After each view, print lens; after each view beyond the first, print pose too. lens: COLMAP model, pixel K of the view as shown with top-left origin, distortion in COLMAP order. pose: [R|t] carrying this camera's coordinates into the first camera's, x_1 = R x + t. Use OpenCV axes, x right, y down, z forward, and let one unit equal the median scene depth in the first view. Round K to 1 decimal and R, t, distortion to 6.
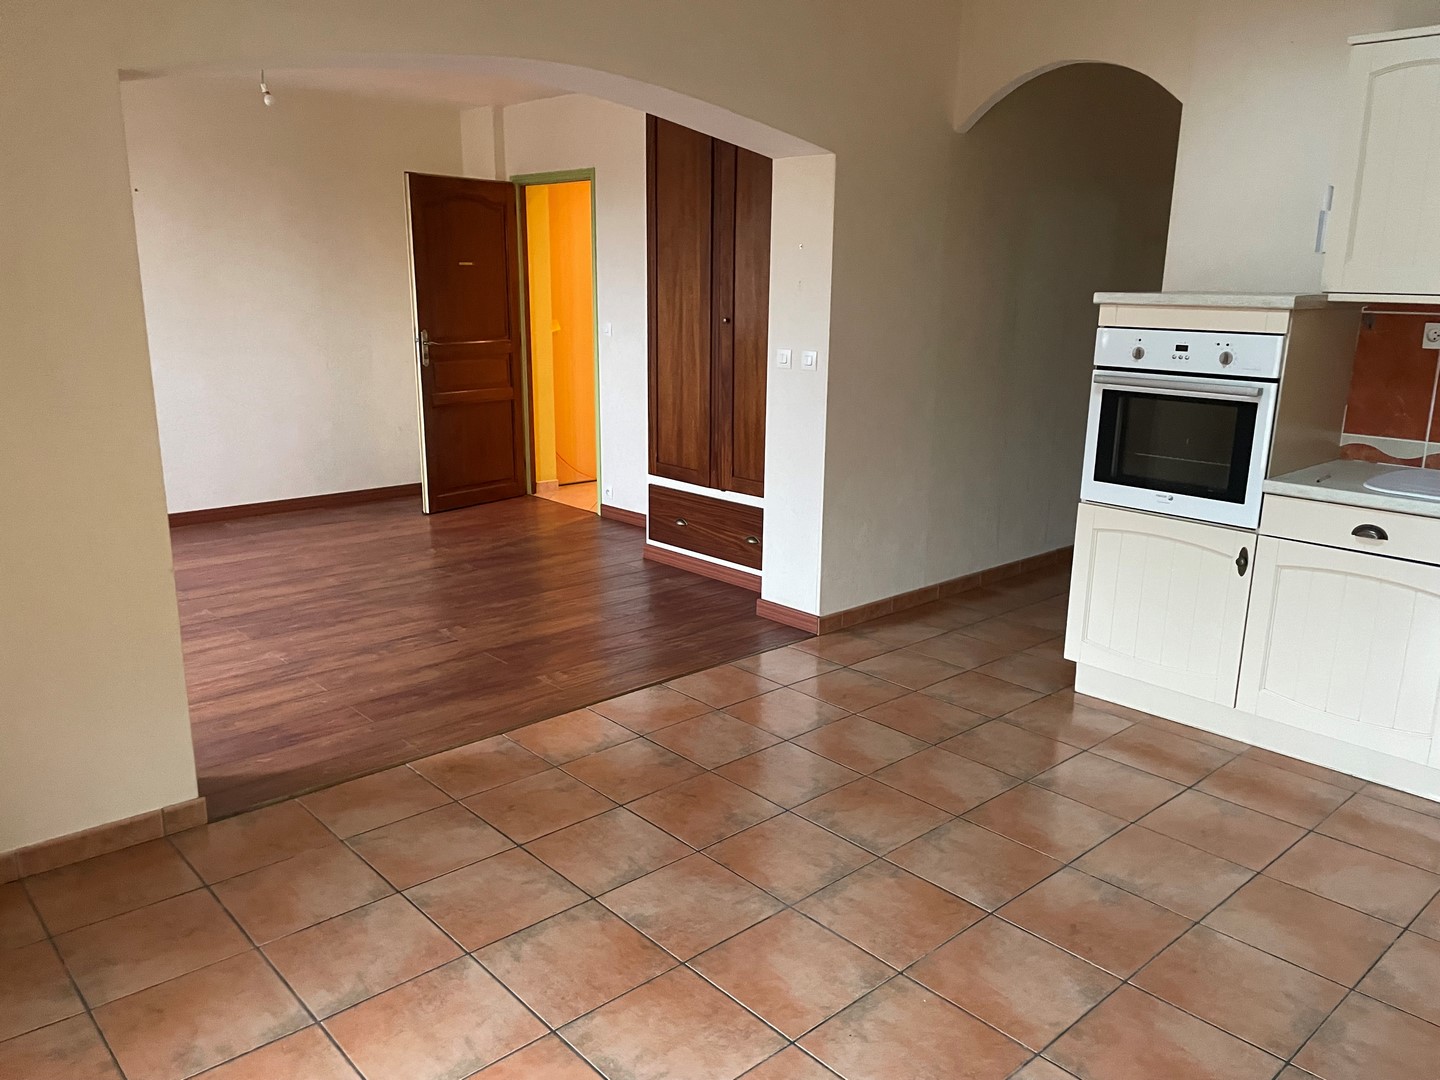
lens RADIAL K [[1090.1, 0, 711.0], [0, 1090.1, 536.9], [0, 0, 1]] dist [0.089680, -0.114601]
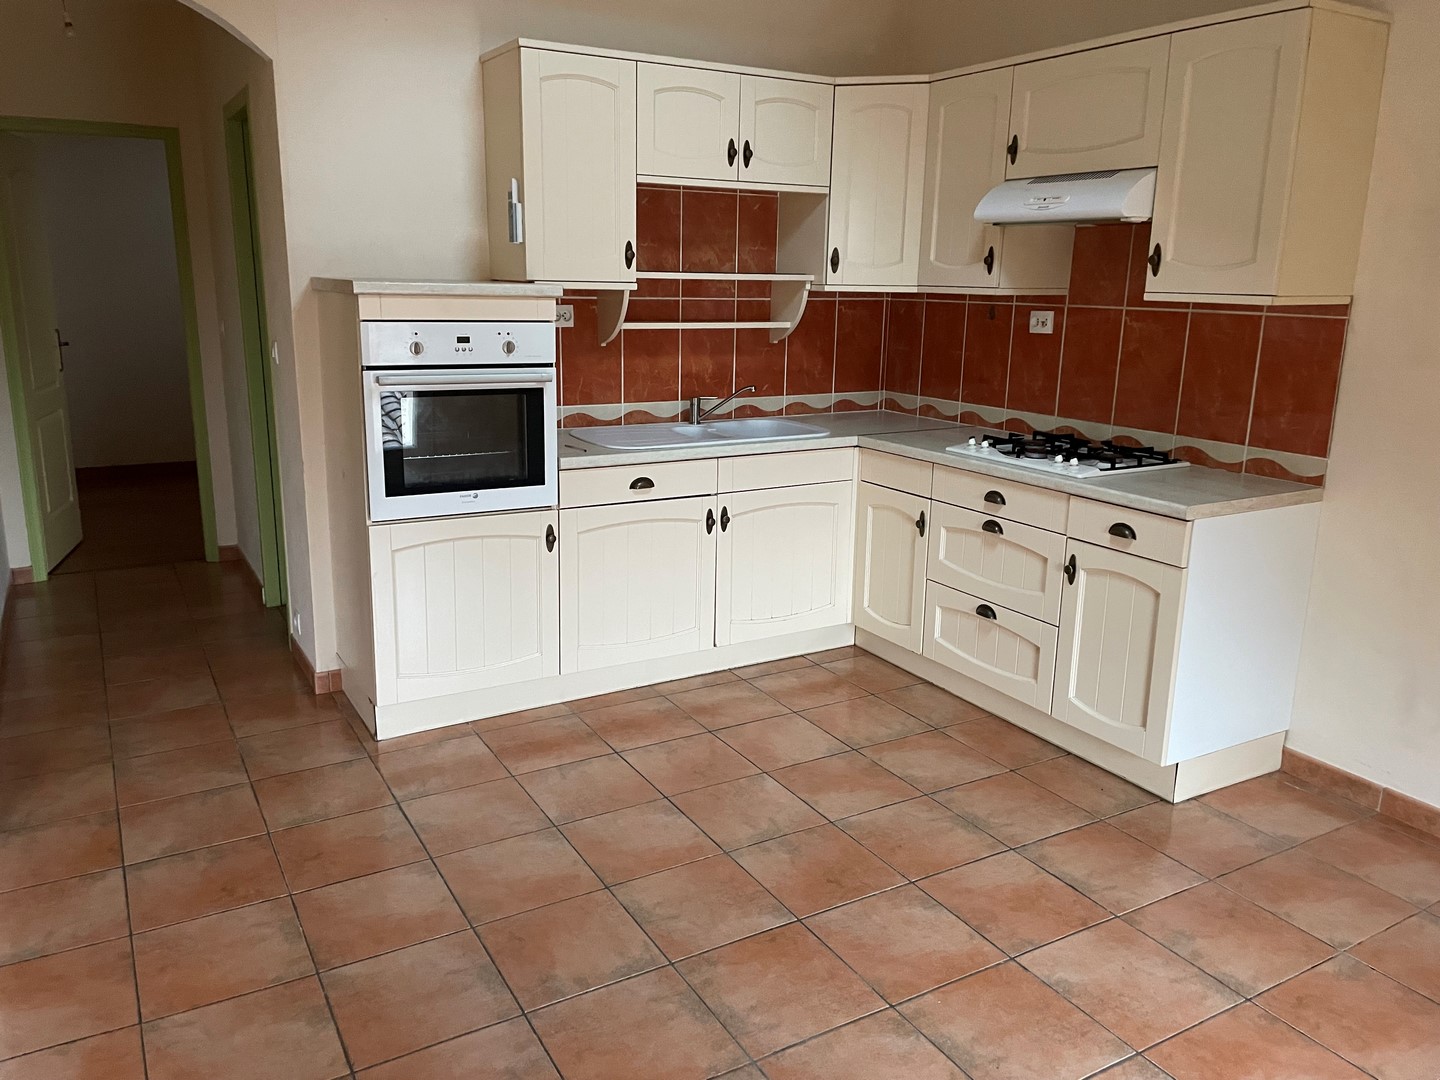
lens RADIAL K [[1090.1, 0, 714.6], [0, 1090.1, 528.6], [0, 0, 1]] dist [0.089680, -0.114601]
pose [[0.199462, -0.234802, 0.951358, -0.473731], [0.207114, 0.959036, 0.193273, -0.154590], [-0.957768, 0.158489, 0.239922, 0.599108]]
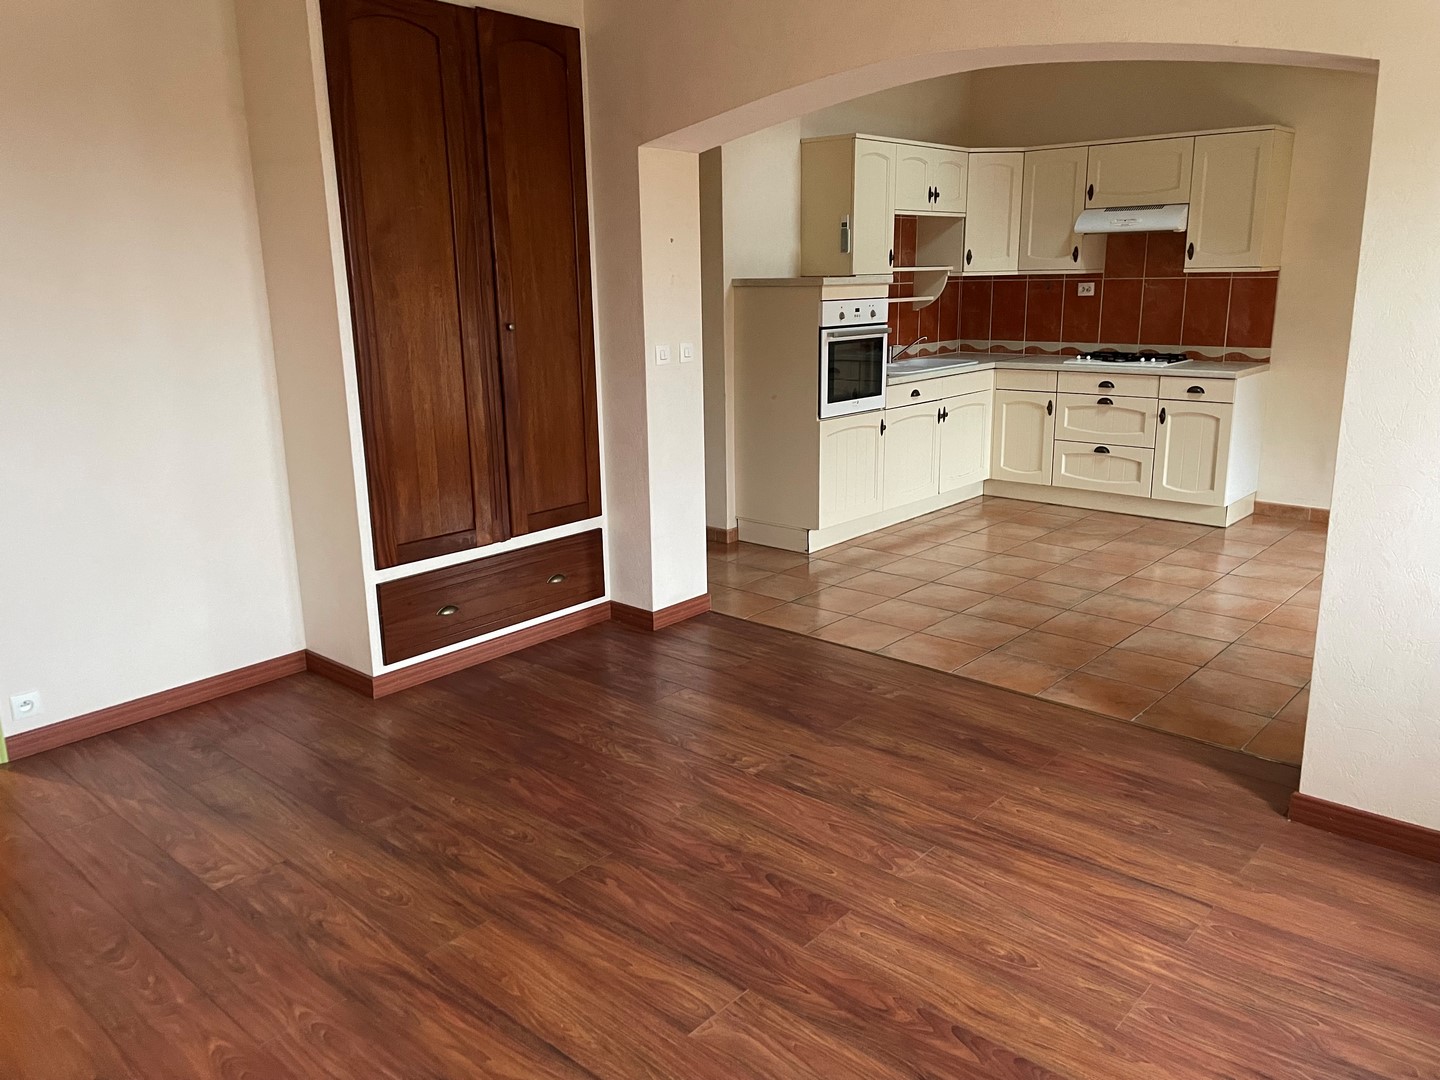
lens RADIAL K [[1090.1, 0, 720.2], [0, 1090.1, 535.5], [0, 0, 1]] dist [0.089680, -0.114601]
pose [[-0.123504, -0.246630, 0.961208, -1.217642], [0.236247, 0.933466, 0.269867, -0.350507], [-0.963812, 0.260412, -0.057021, 1.394914]]
